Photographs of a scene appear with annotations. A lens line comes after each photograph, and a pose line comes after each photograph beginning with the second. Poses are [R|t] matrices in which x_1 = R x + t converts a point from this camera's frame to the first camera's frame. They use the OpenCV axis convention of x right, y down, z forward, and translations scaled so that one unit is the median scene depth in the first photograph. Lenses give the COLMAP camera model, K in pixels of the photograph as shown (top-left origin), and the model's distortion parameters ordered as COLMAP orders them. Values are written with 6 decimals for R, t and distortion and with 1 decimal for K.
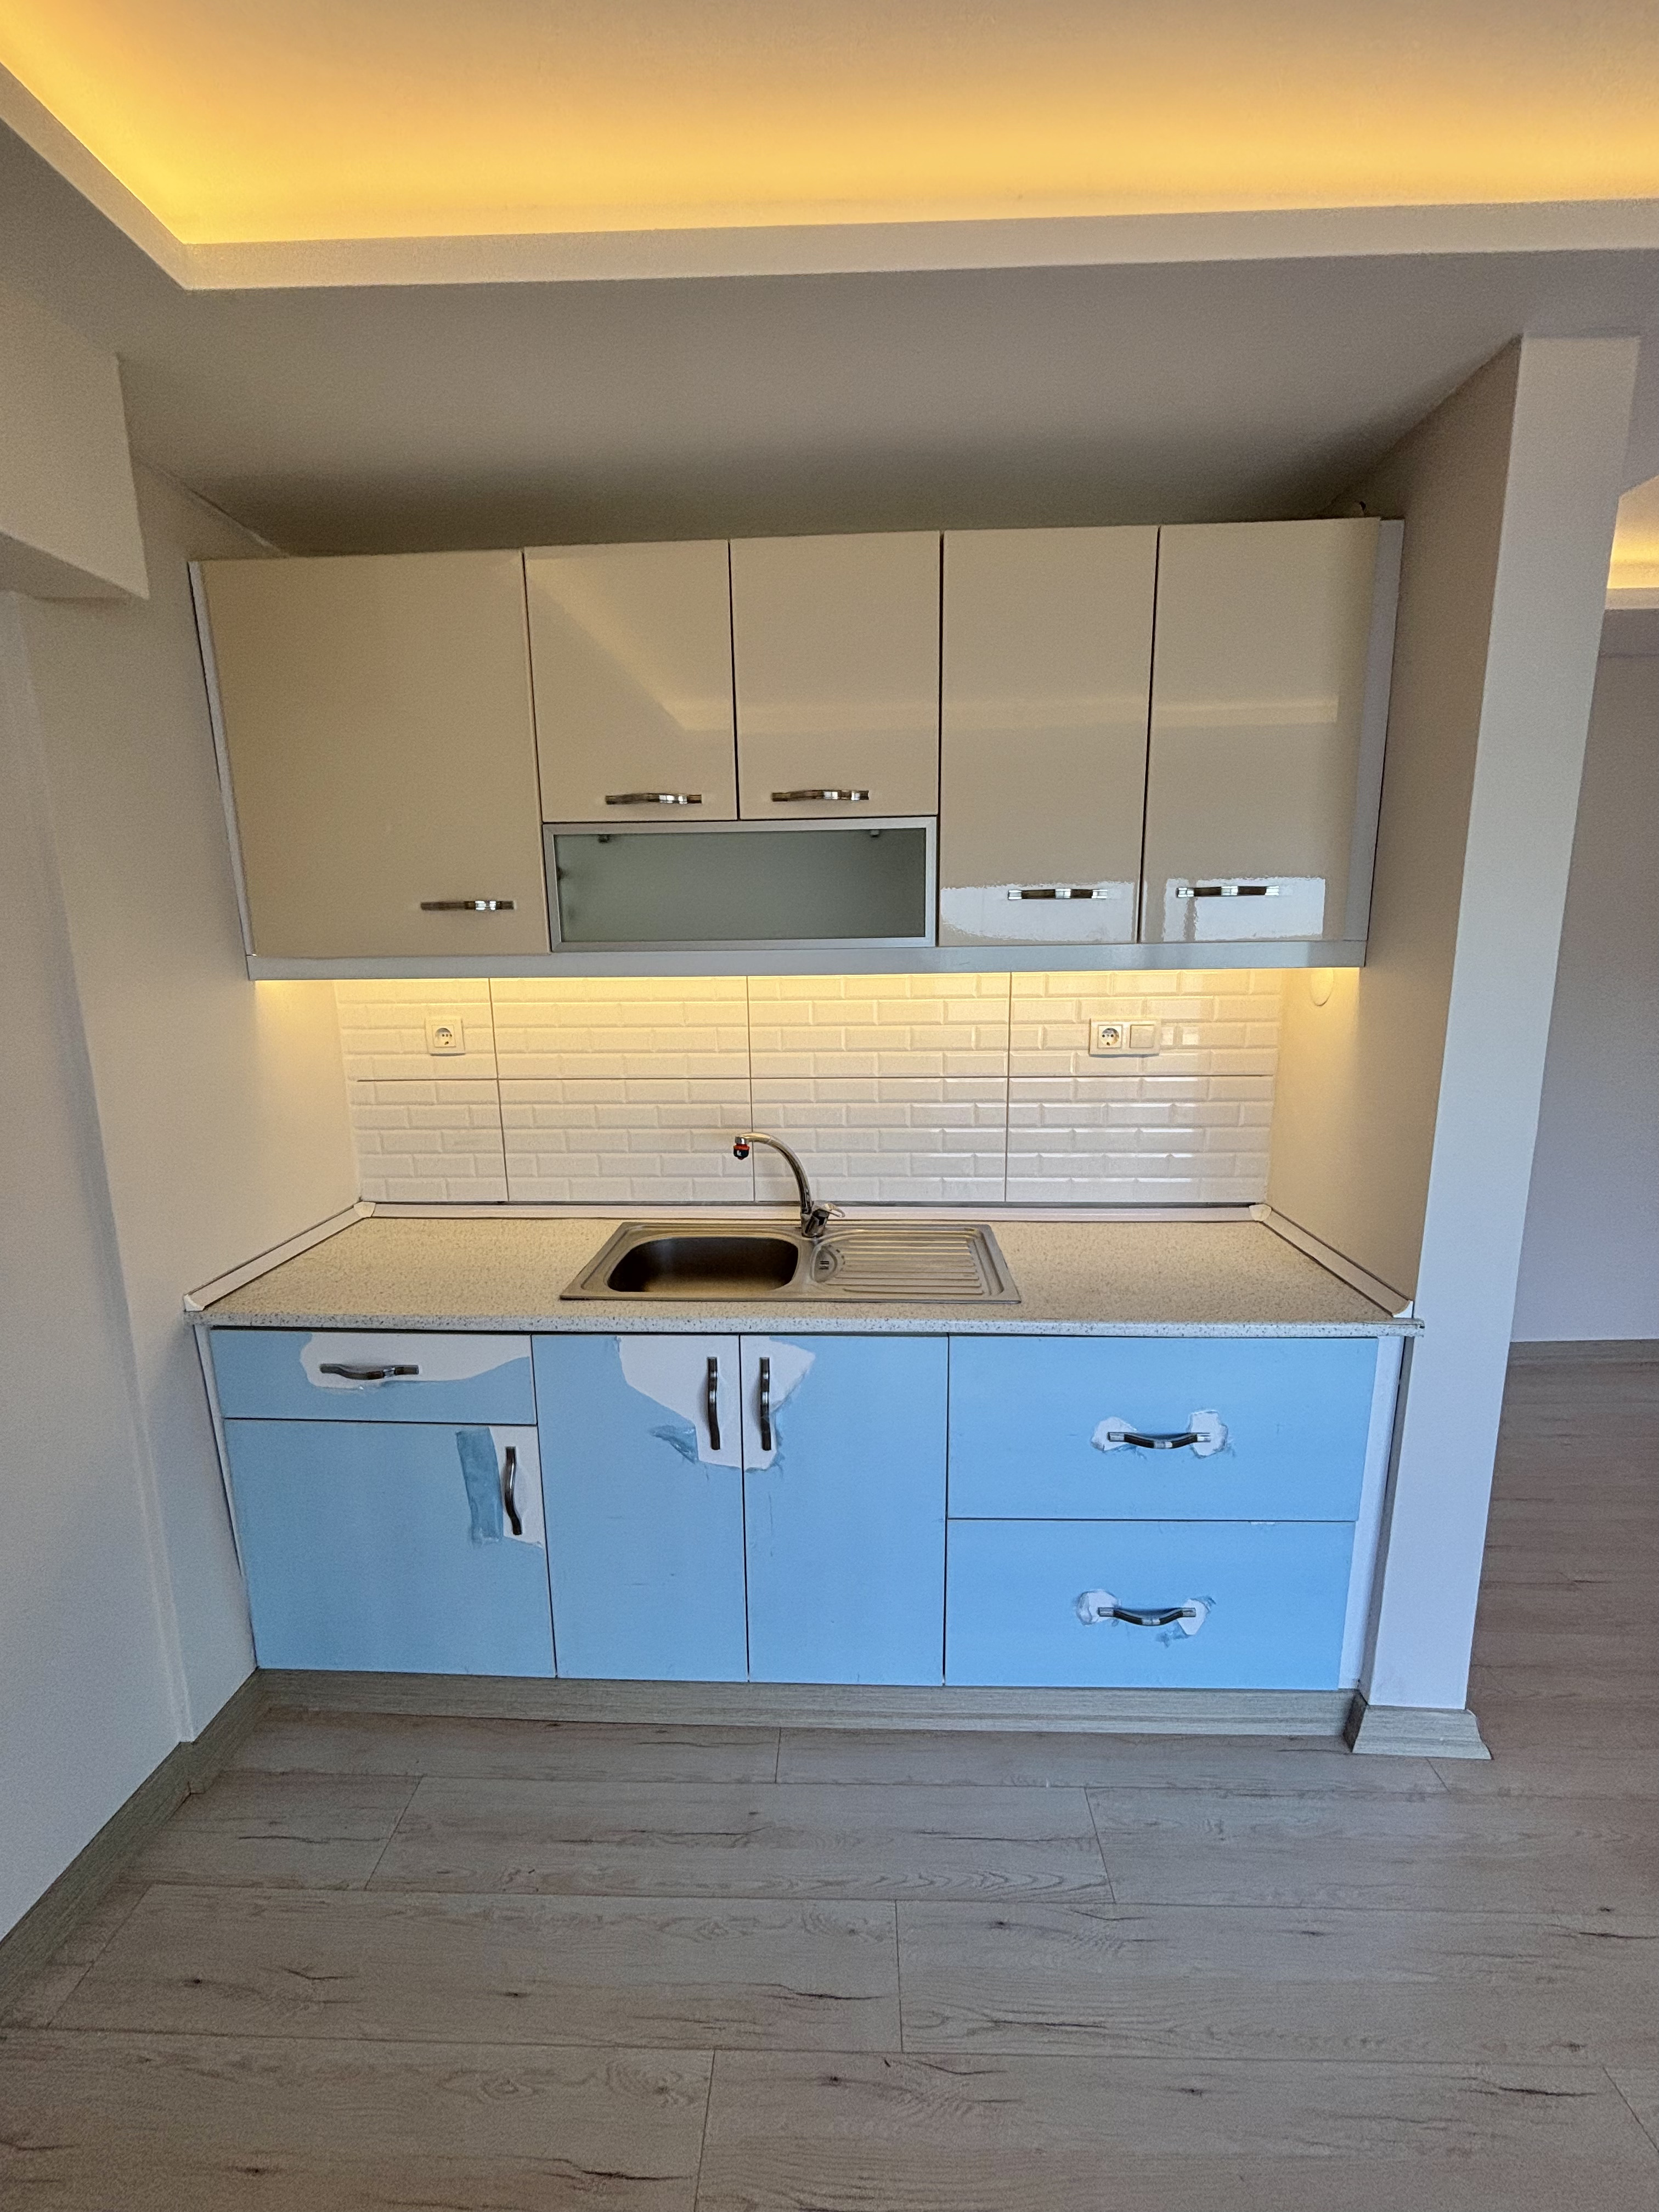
lens RADIAL K [[892.9, 0, 844.3], [0, 892.9, 1108.4], [0, 0, 1]] dist [0.001127, -0.000012]
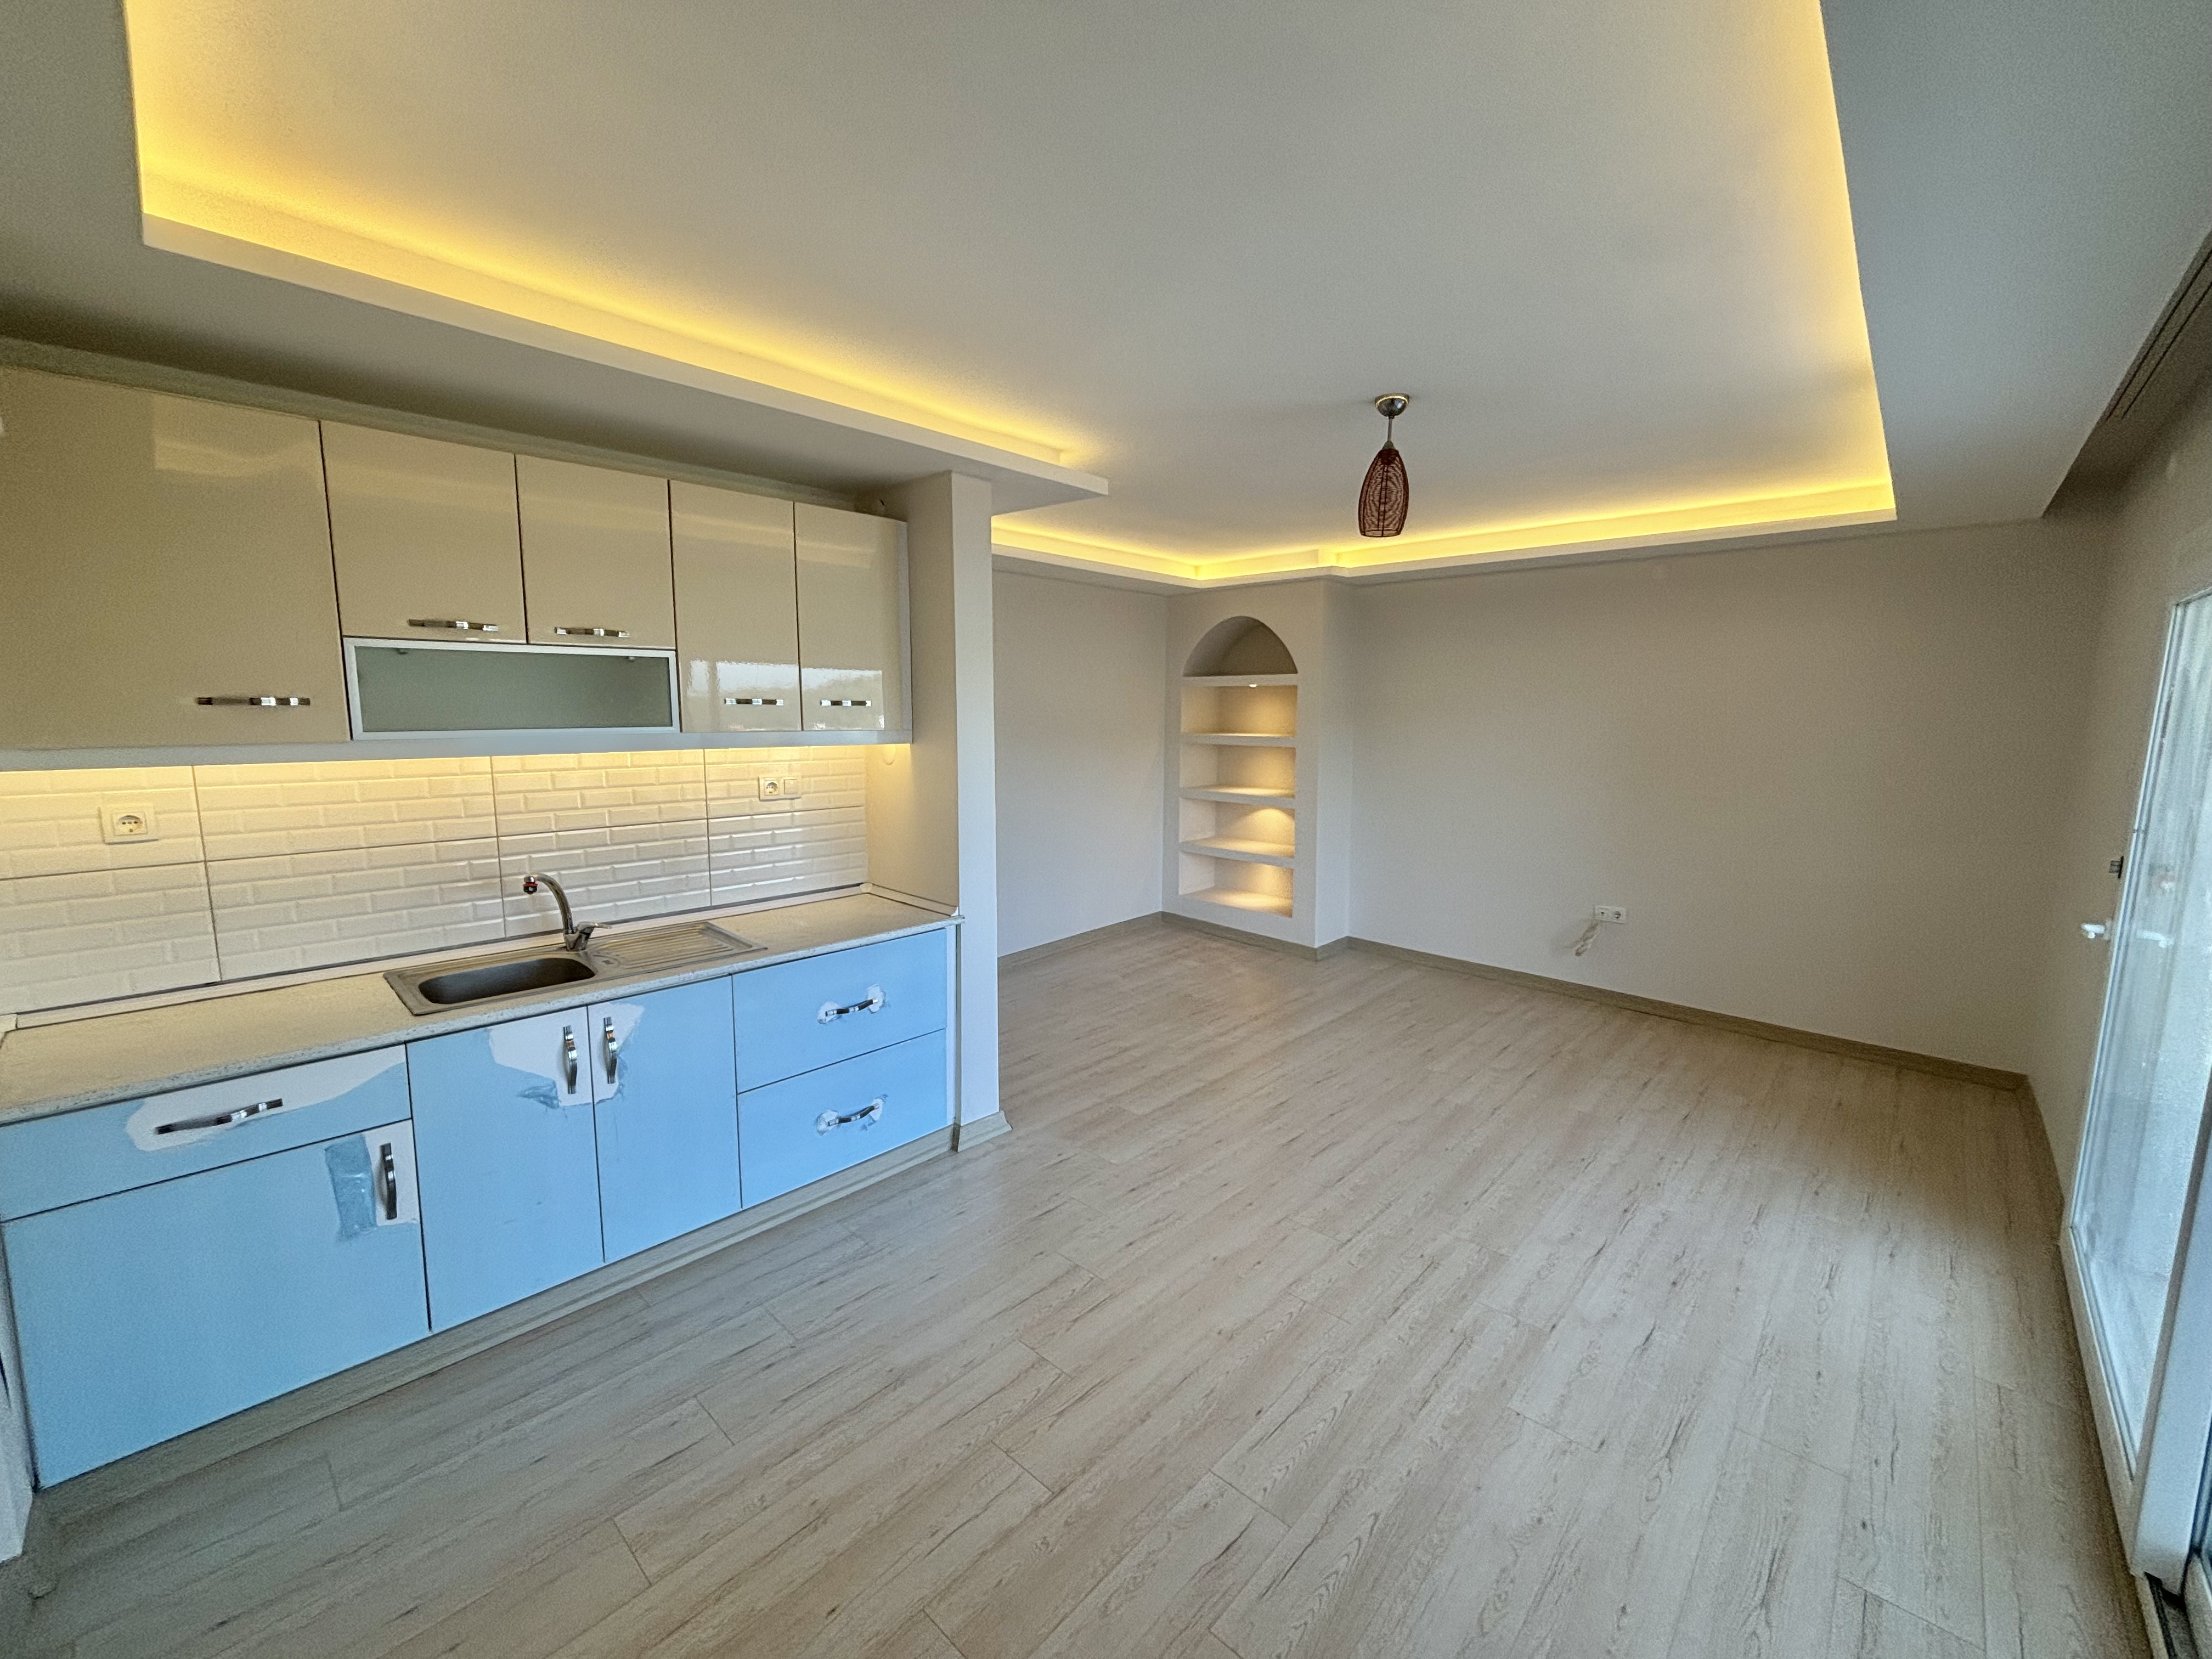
lens RADIAL K [[898.0, 0, 1106.2], [0, 898.0, 829.9], [0, 0, 1]] dist [0.001508, -0.000029]
pose [[0.665185, -0.087006, 0.741592, -0.580331], [0.120593, 0.992667, 0.008294, 0.059635], [-0.736876, 0.083914, 0.670800, -0.576205]]
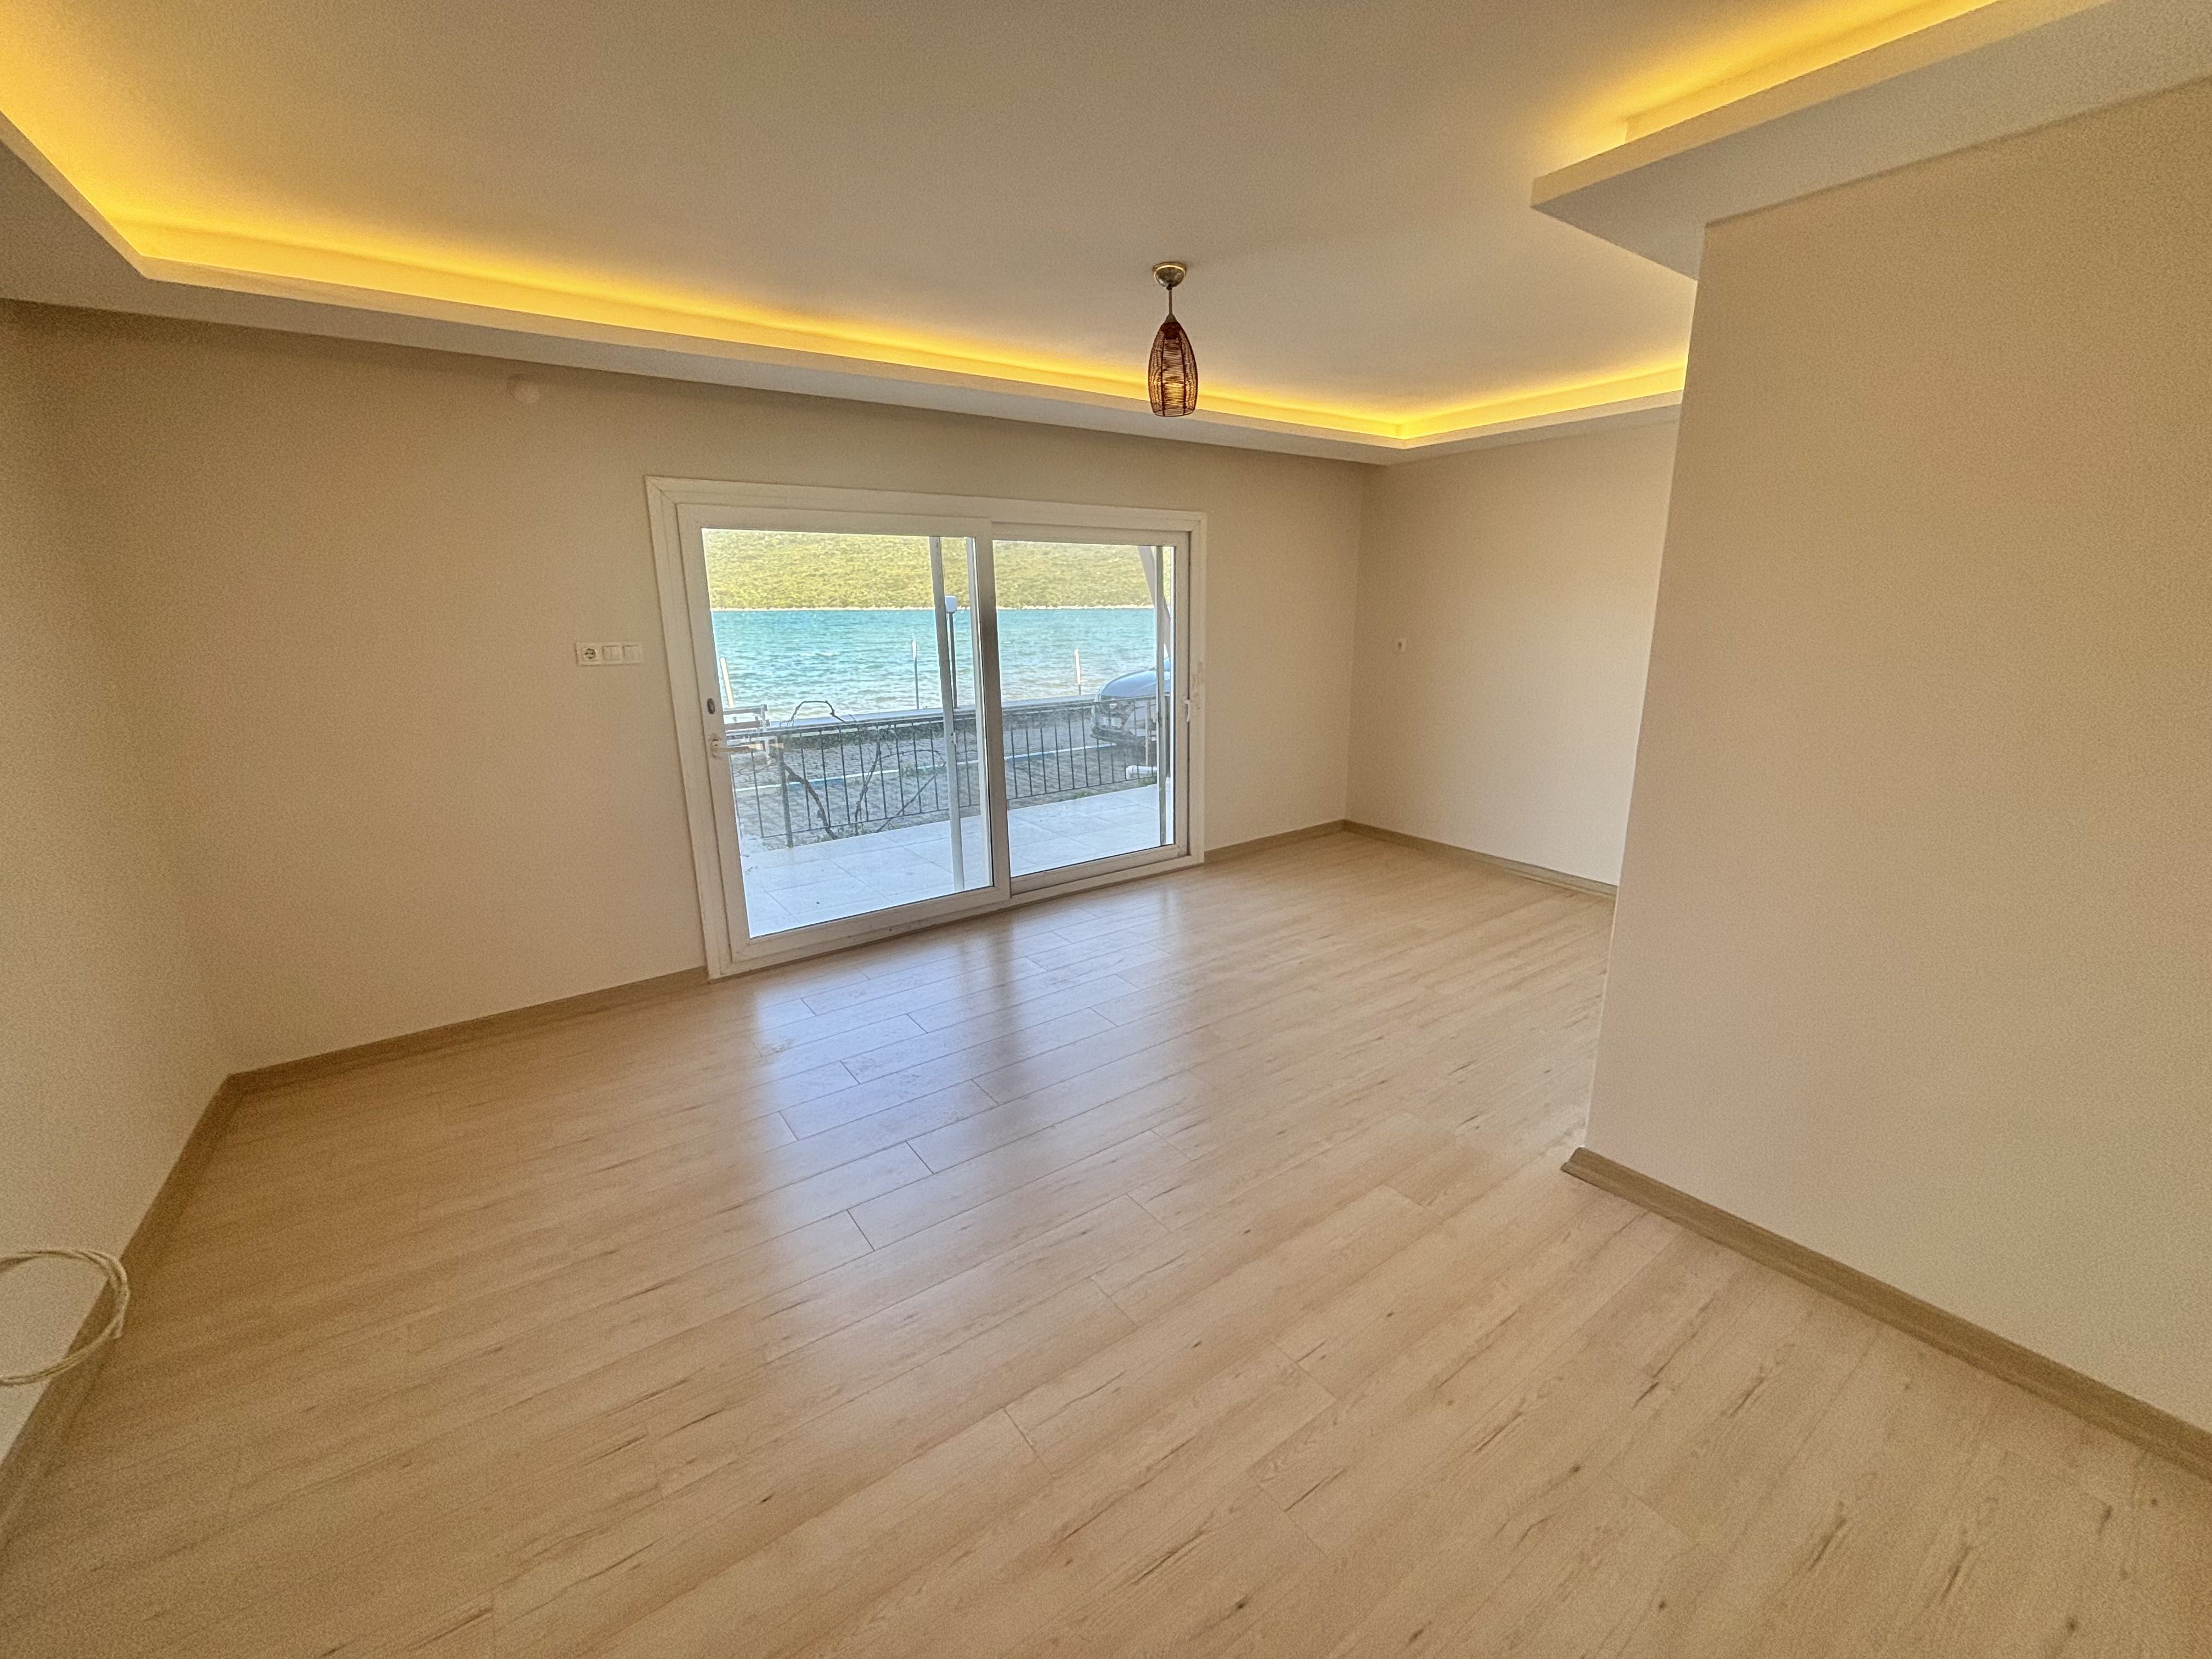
lens RADIAL K [[898.0, 0, 1106.2], [0, 898.0, 829.9], [0, 0, 1]] dist [0.001508, -0.000029]
pose [[-0.800073, 0.169401, -0.575488, 2.095459], [-0.087426, 0.916136, 0.391218, -0.325436], [0.593498, 0.363316, -0.718166, 1.409120]]
